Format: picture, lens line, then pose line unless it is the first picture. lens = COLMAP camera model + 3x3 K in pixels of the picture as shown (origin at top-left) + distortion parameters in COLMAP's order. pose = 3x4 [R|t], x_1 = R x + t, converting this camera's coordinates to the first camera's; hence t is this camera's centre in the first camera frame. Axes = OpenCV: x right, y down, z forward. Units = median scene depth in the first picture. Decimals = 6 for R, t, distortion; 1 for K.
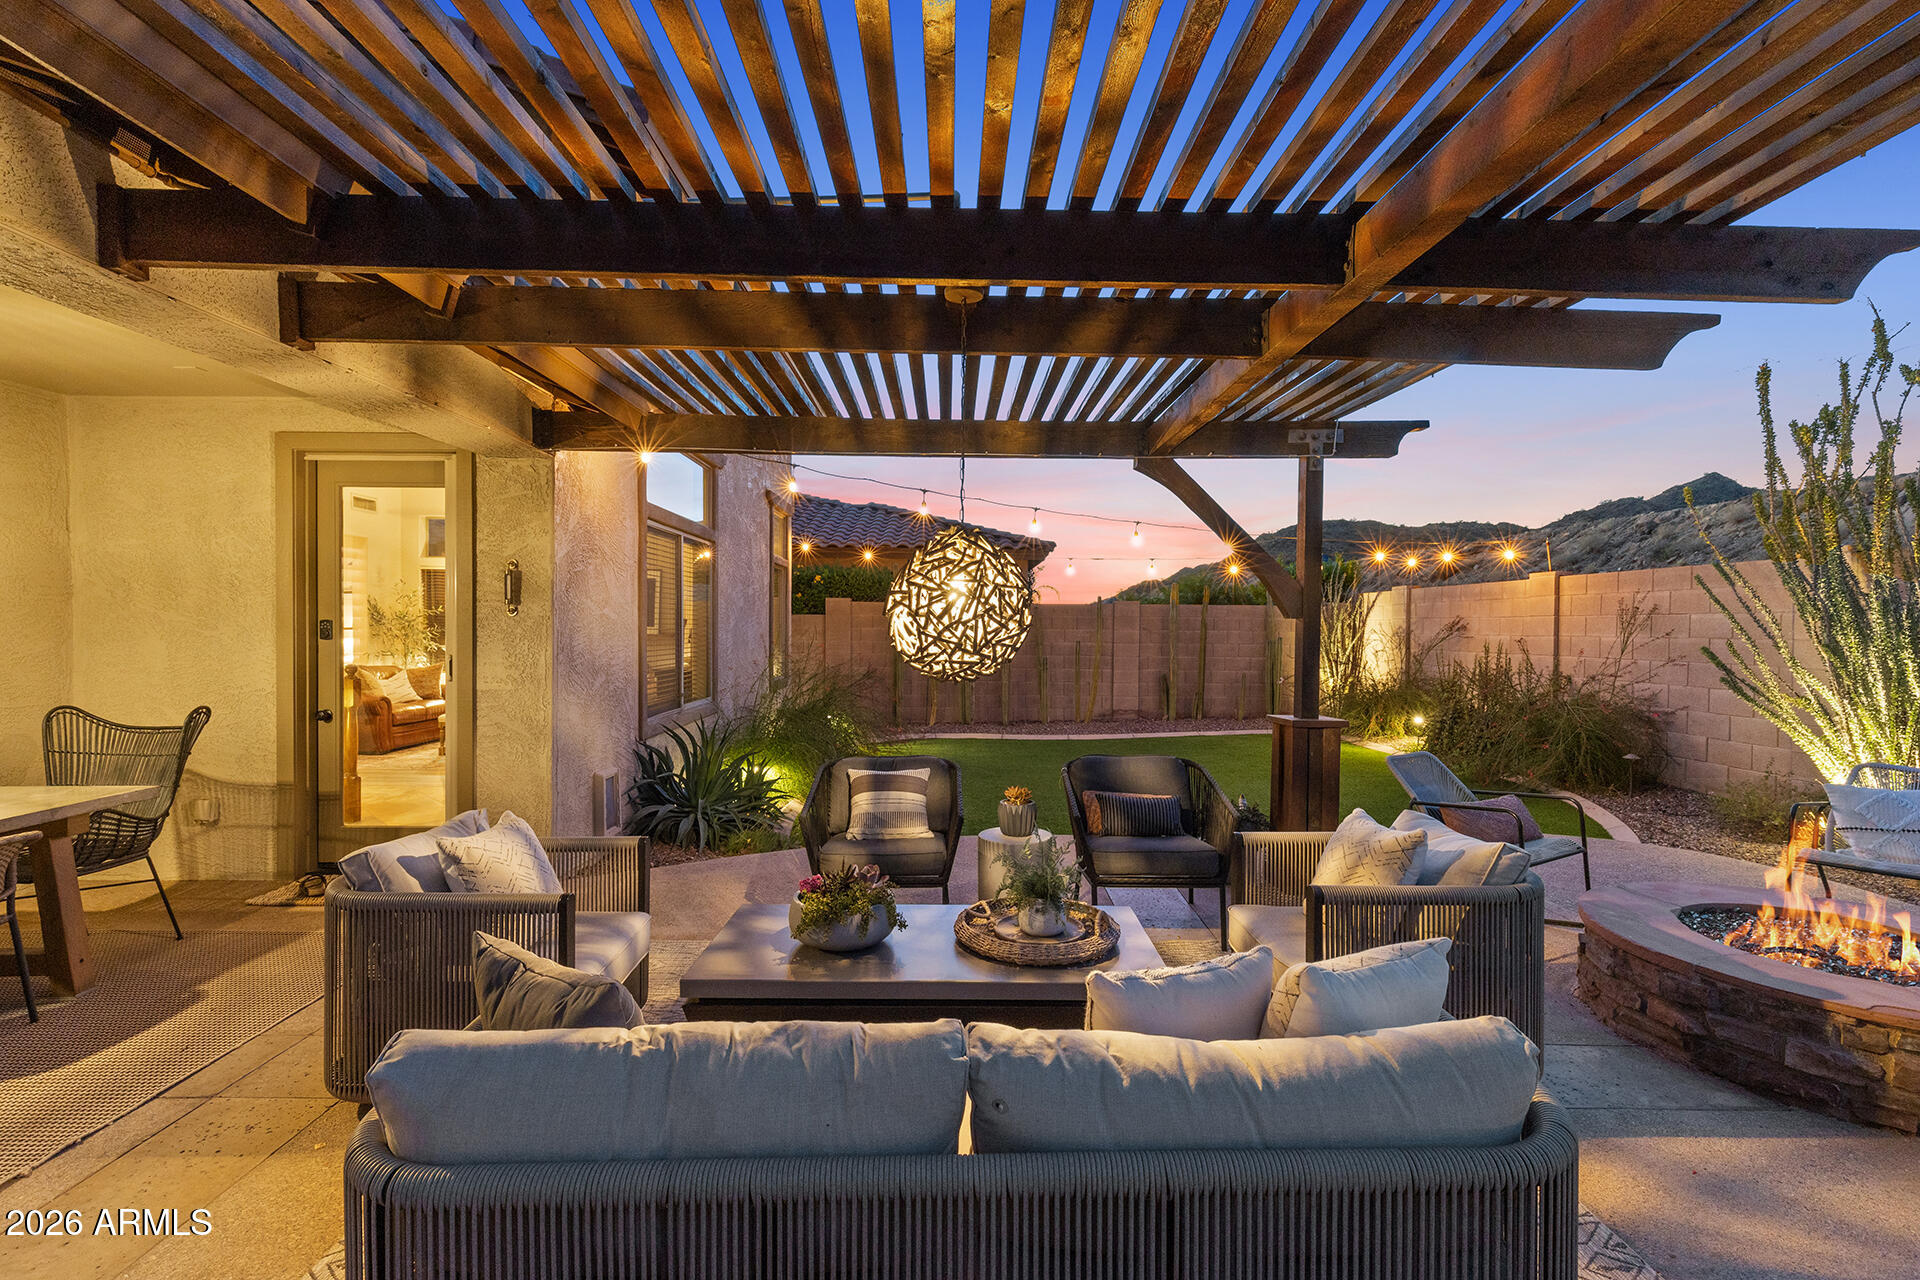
lens RADIAL K [[866.4, 0, 954.6], [0, 866.4, 638.9], [0, 0, 1]] dist [0.005304, -0.002548]
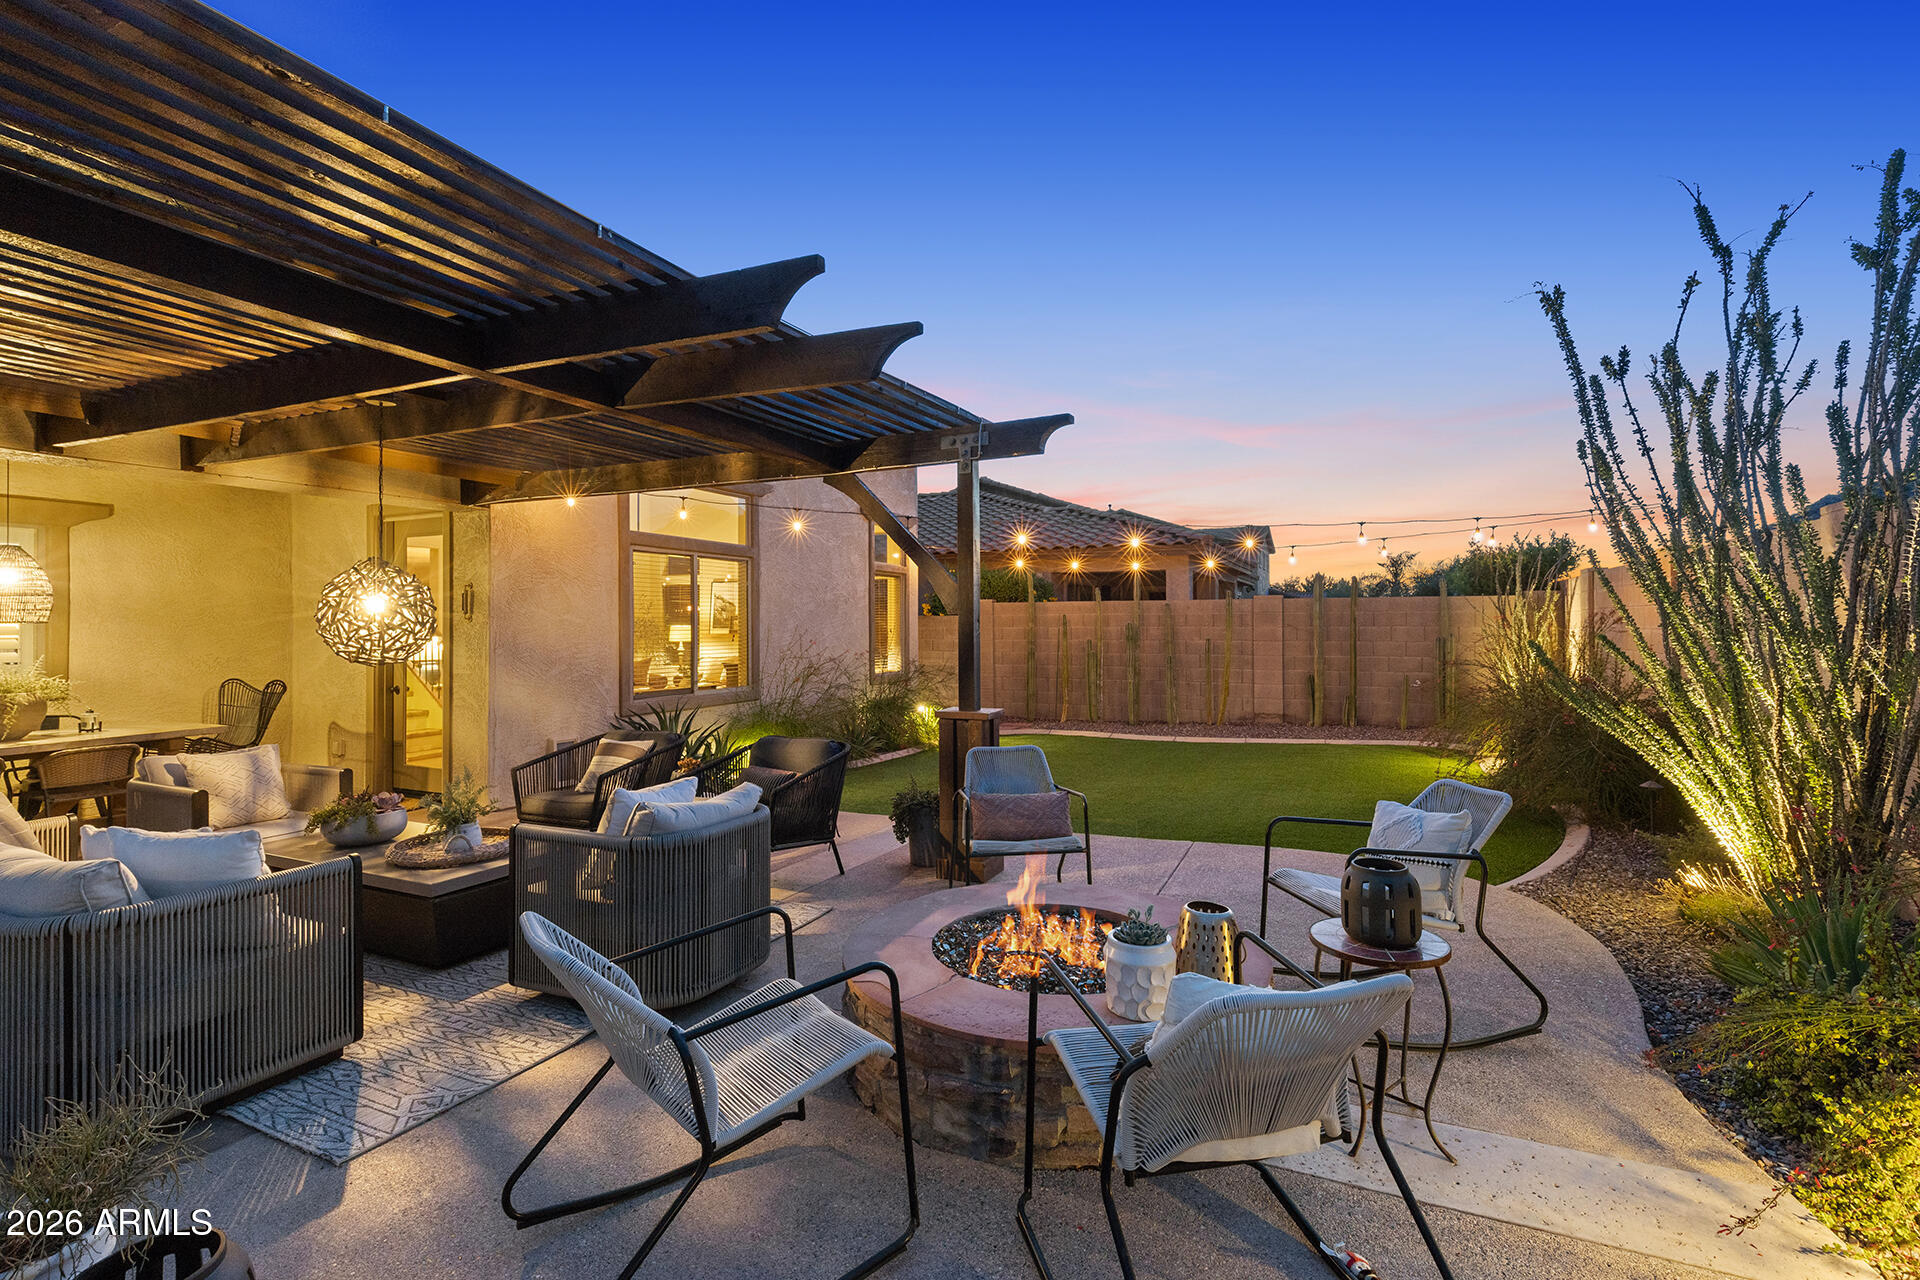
lens RADIAL K [[866.4, 0, 967.5], [0, 866.4, 601.7], [0, 0, 1]] dist [0.005304, -0.002548]
pose [[0.901741, -0.022508, -0.431691, 0.552850], [0.003891, 0.999026, -0.043962, 0.004342], [0.432260, 0.037962, 0.900950, 0.041680]]
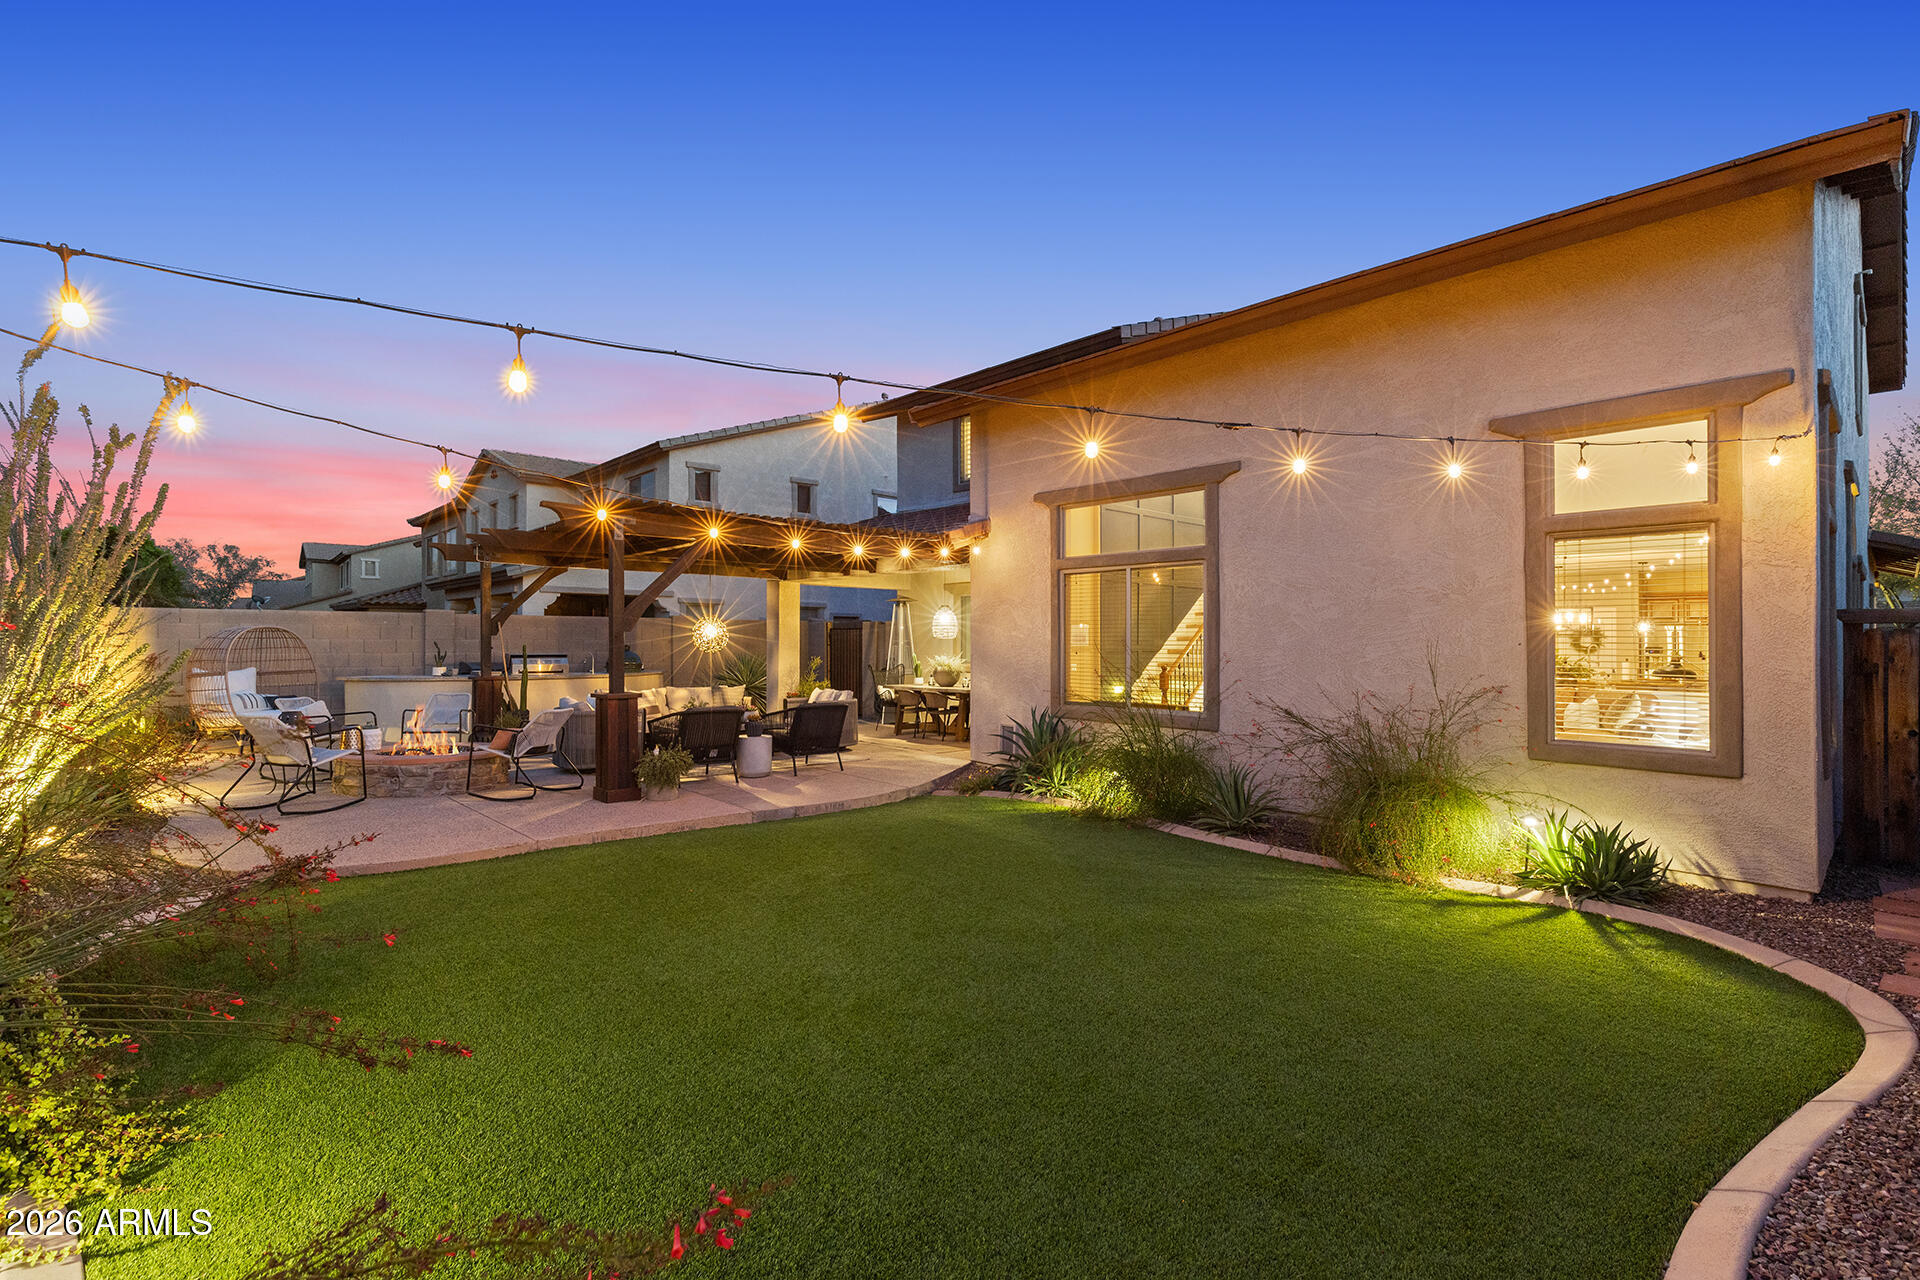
lens RADIAL K [[866.4, 0, 958.7], [0, 866.4, 640.5], [0, 0, 1]] dist [0.005304, -0.002548]
pose [[-0.741423, -0.011476, -0.670940, 0.660321], [-0.020799, 0.999766, 0.005884, -0.018515], [0.670715, 0.018318, -0.741489, 1.665894]]
